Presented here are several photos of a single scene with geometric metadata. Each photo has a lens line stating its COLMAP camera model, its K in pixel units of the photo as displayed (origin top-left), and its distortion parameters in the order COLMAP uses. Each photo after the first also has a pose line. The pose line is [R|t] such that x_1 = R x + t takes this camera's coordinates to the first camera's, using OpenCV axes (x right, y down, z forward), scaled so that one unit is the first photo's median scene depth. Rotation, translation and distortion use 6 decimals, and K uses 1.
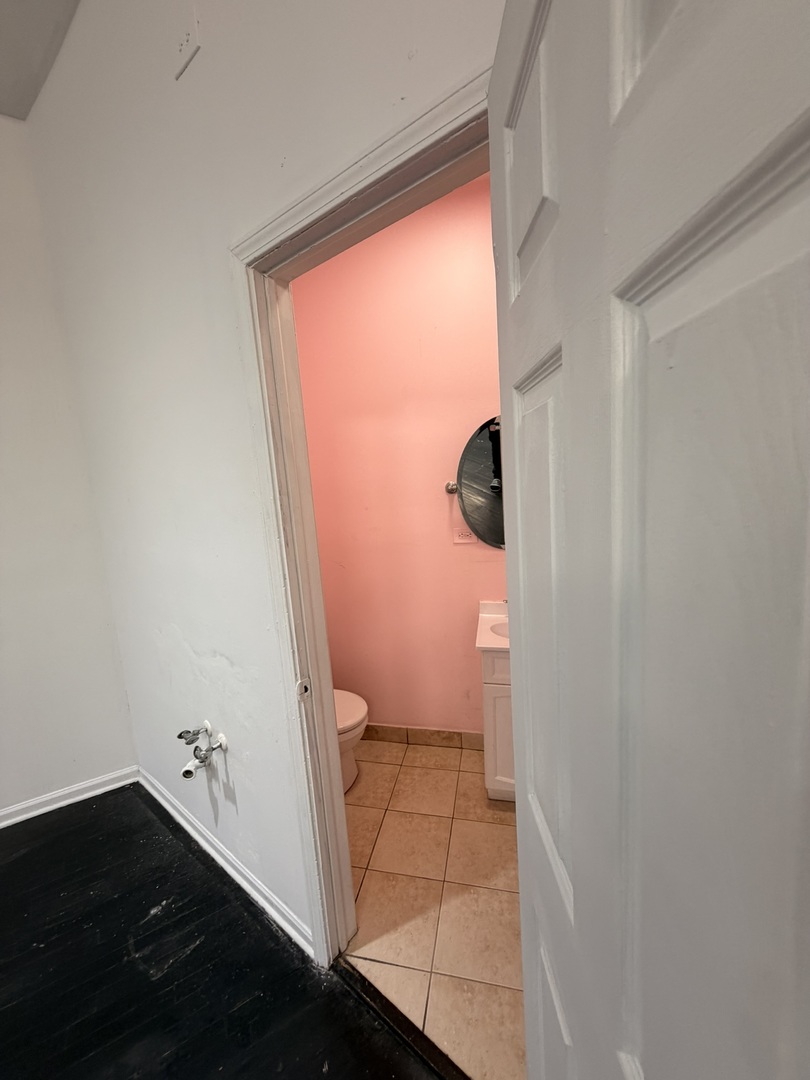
lens RADIAL K [[431.3, 0, 404.1], [0, 431.3, 536.4], [0, 0, 1]] dist [0.001826, 0.000104]
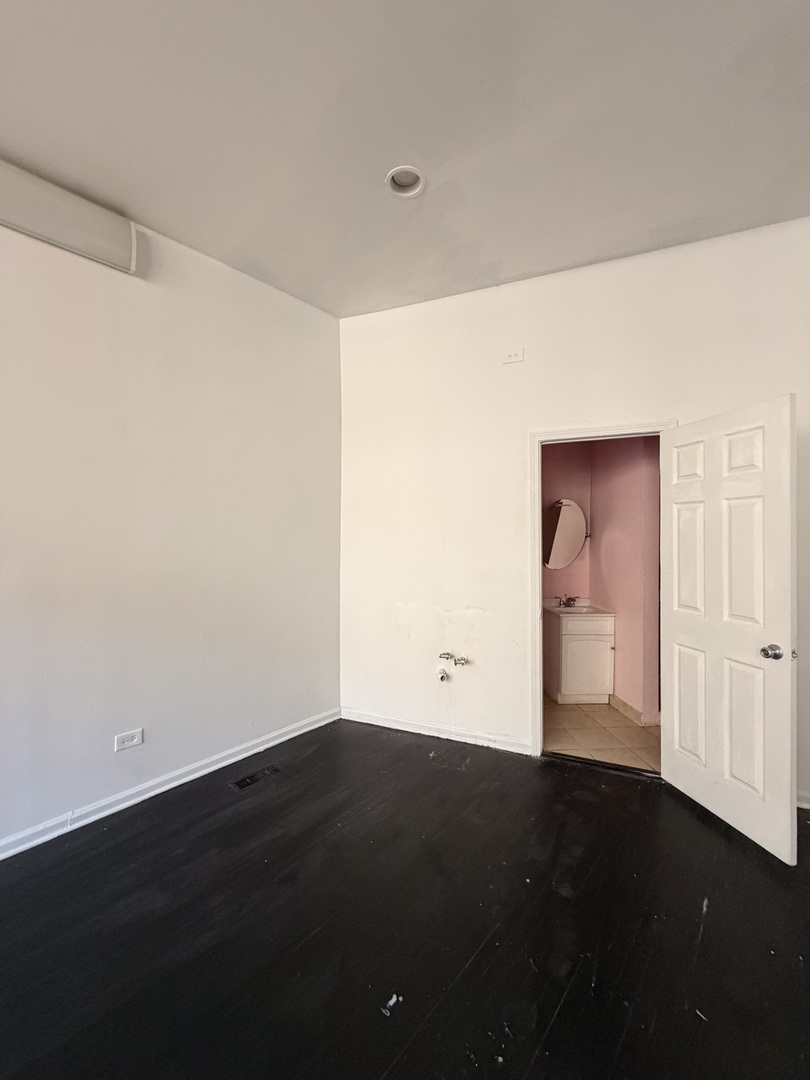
lens RADIAL K [[431.3, 0, 404.1], [0, 431.3, 536.4], [0, 0, 1]] dist [0.001826, 0.000104]
pose [[0.955373, 0.062638, 0.288685, -1.205860], [-0.028494, 0.992244, -0.120997, 0.161038], [-0.294025, 0.107371, 0.949748, -0.757815]]
